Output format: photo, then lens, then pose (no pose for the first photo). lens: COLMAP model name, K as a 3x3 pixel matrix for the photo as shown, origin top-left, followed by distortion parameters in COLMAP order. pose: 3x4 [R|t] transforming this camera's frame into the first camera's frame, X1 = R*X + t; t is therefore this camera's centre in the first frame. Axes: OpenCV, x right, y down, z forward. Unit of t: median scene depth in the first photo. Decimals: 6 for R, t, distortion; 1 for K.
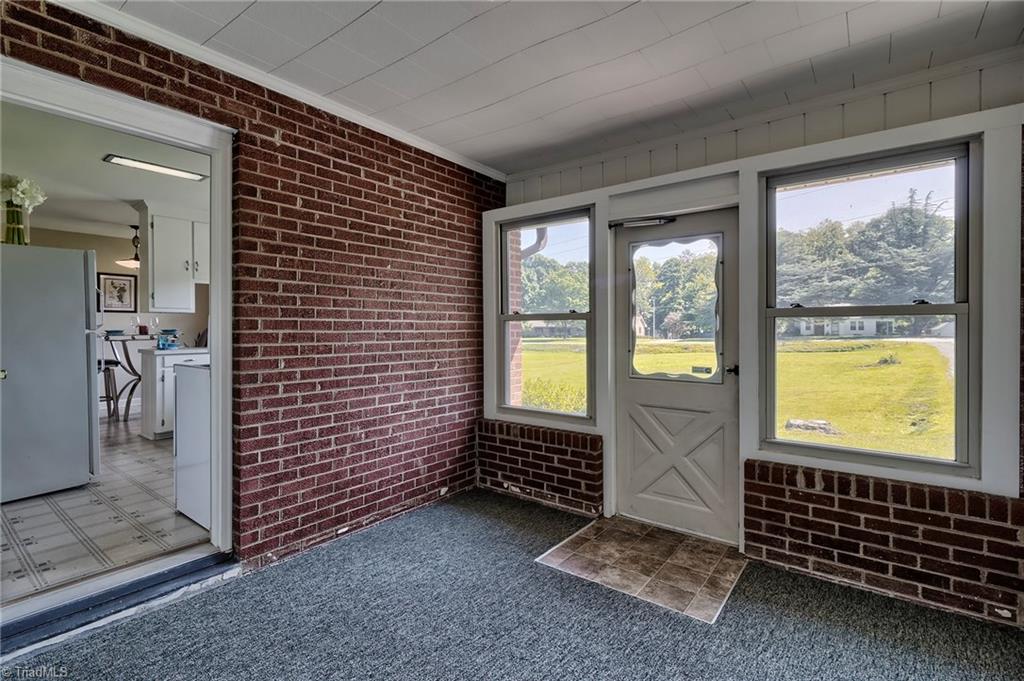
lens RADIAL K [[476.6, 0, 511.8], [0, 476.6, 330.1], [0, 0, 1]] dist [0.003155, 0.000413]
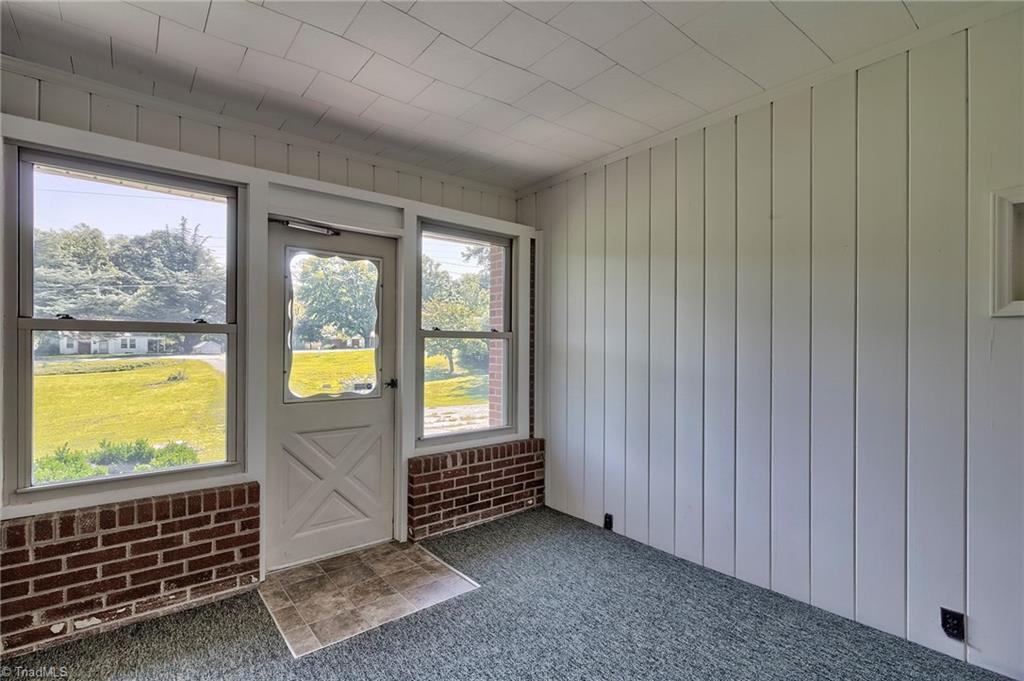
lens RADIAL K [[476.6, 0, 509.6], [0, 476.6, 348.0], [0, 0, 1]] dist [0.003155, 0.000413]
pose [[0.231460, 0.002428, 0.972841, -0.469198], [-0.002441, 0.999995, -0.001916, 0.001416], [-0.972841, -0.001931, 0.231465, 0.395703]]
